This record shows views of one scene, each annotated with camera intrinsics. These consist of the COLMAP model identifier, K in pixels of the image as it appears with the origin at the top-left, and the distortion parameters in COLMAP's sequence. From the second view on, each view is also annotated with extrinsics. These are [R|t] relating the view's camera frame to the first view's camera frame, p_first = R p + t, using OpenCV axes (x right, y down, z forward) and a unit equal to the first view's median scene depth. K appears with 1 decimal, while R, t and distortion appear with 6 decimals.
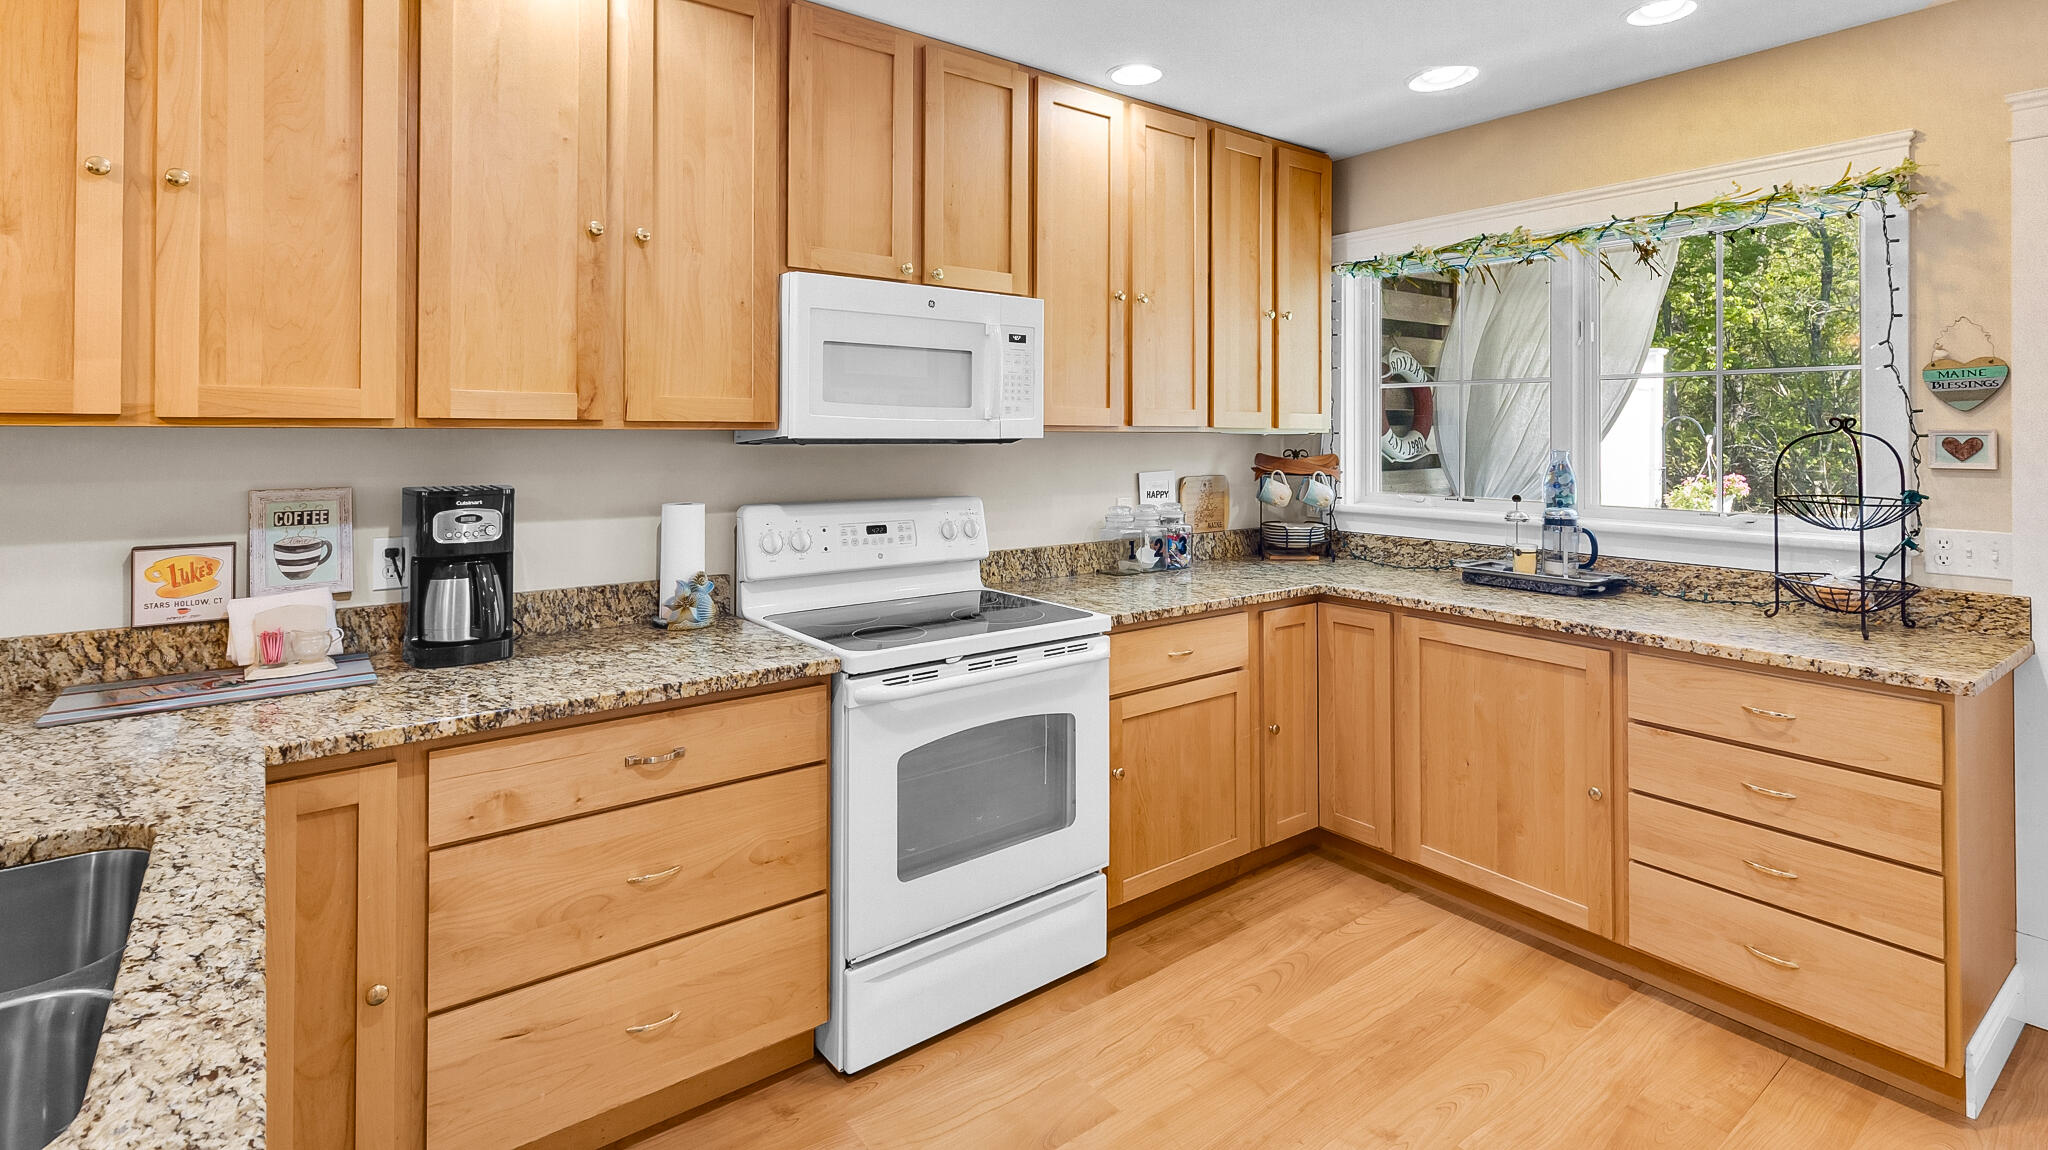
lens RADIAL K [[967.1, 0, 1029.7], [0, 967.1, 429.1], [0, 0, 1]] dist [0.001968, -0.000514]
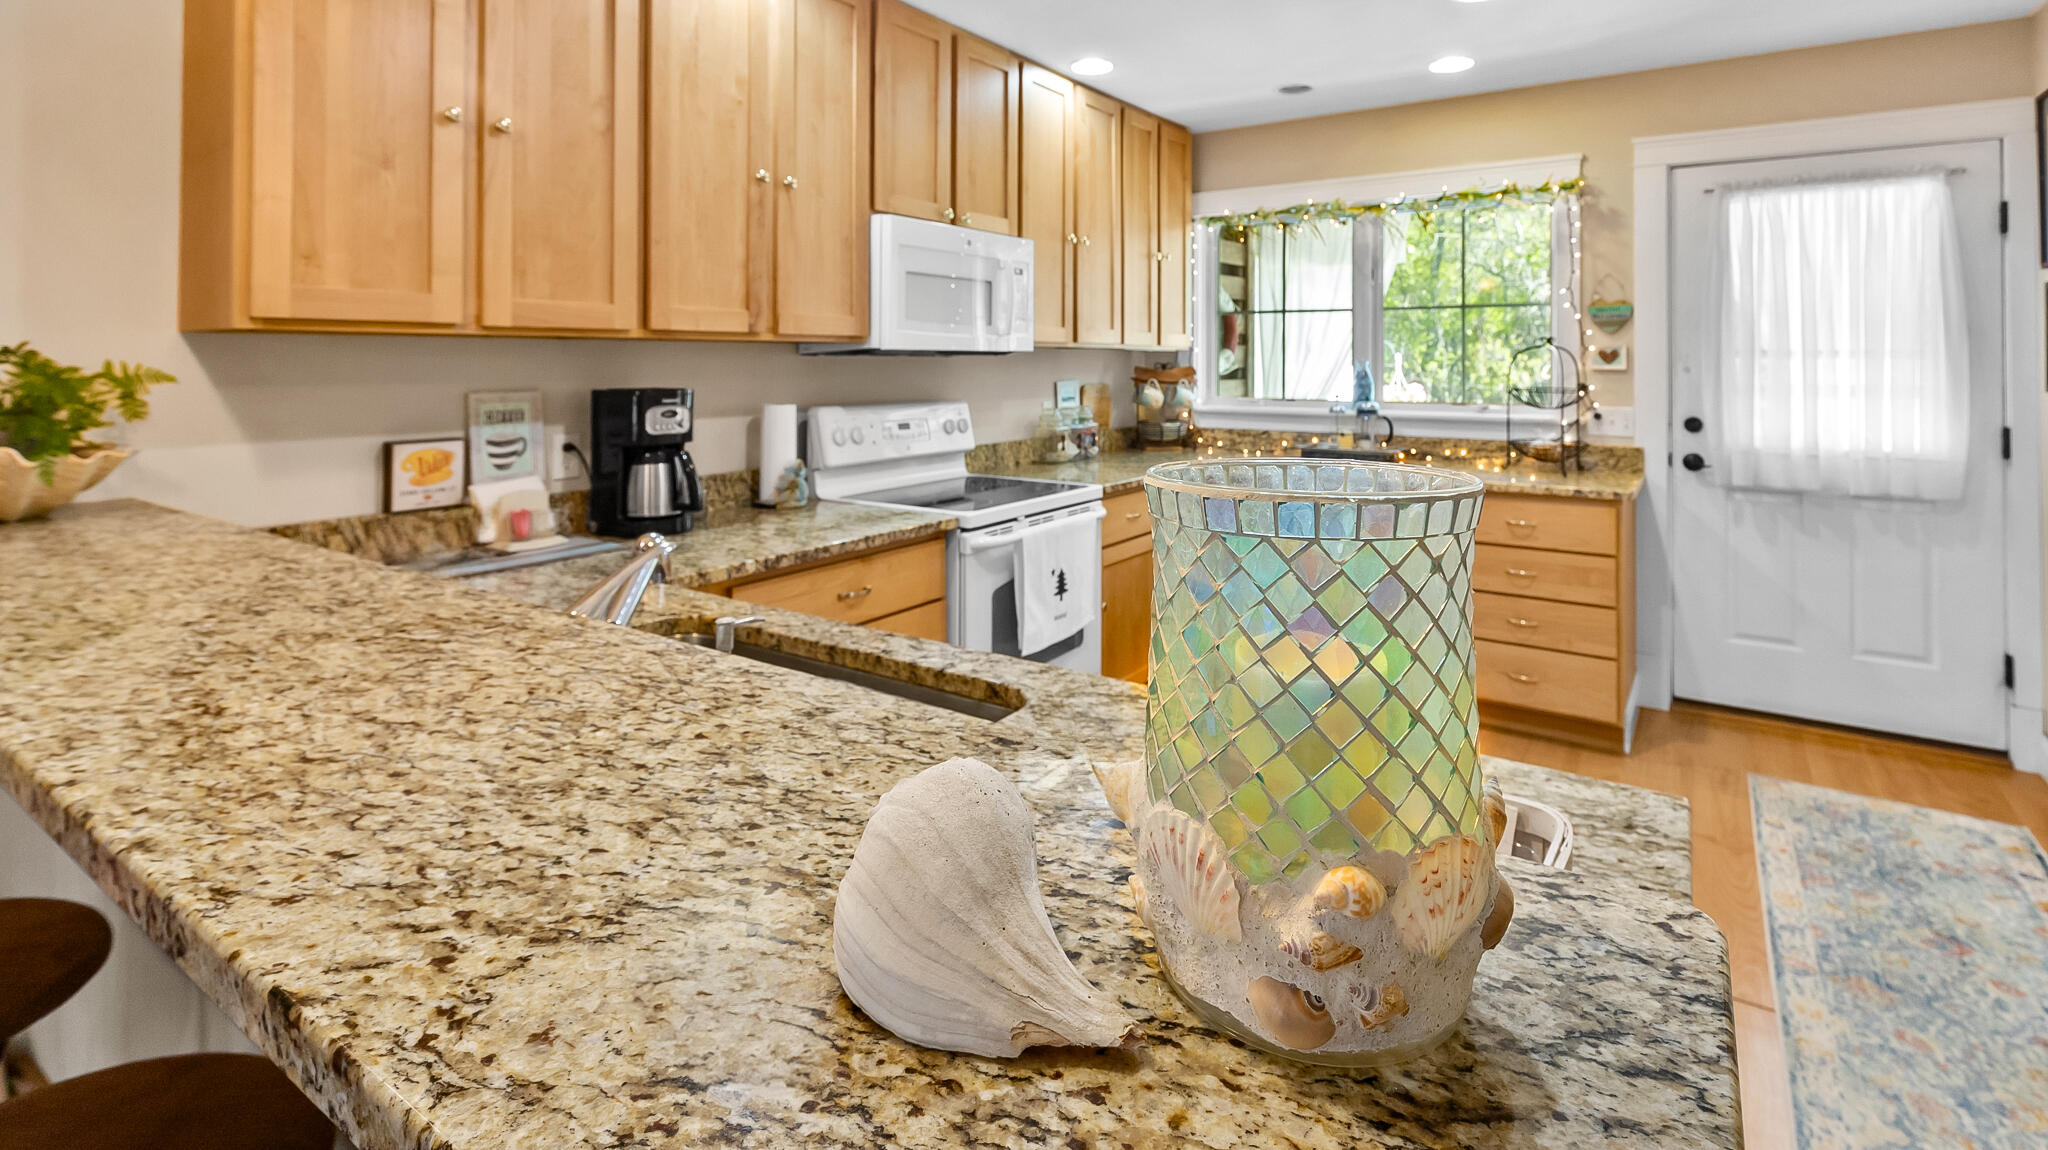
lens RADIAL K [[970.9, 0, 1024.2], [0, 970.9, 356.7], [0, 0, 1]] dist [-0.003062, -0.000405]
pose [[0.953525, -0.001395, 0.301310, -0.390437], [0.000893, 0.999998, 0.001802, 0.014825], [-0.301312, -0.001449, 0.953524, -0.209507]]
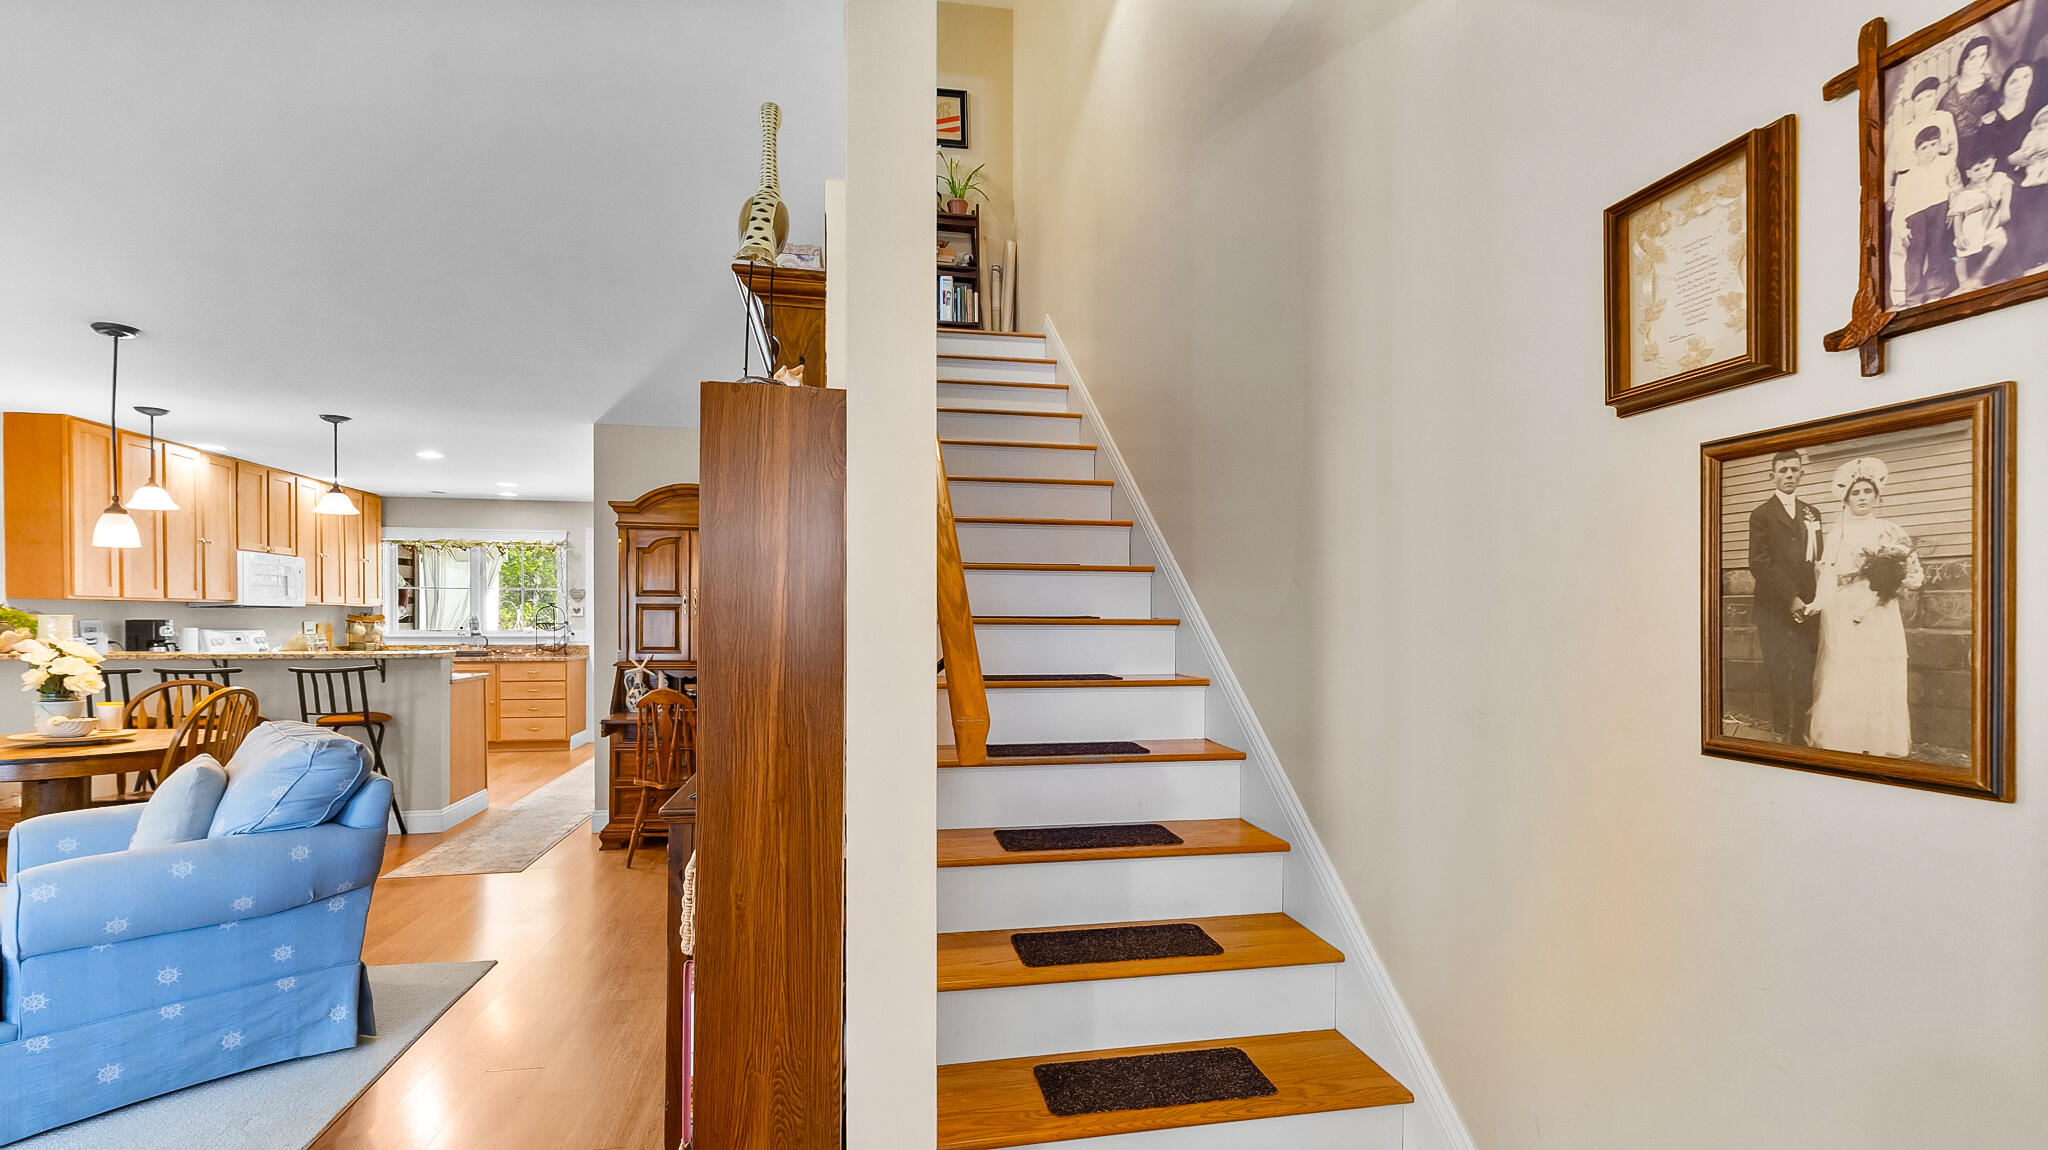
lens RADIAL K [[953.3, 0, 1024.1], [0, 953.3, 621.7], [0, 0, 1]] dist [0.009999, 0.000309]
pose [[0.454391, -0.004898, 0.890789, -1.613683], [-0.006842, 0.999936, 0.008988, 0.014957], [-0.890776, -0.010179, 0.454328, -2.286322]]
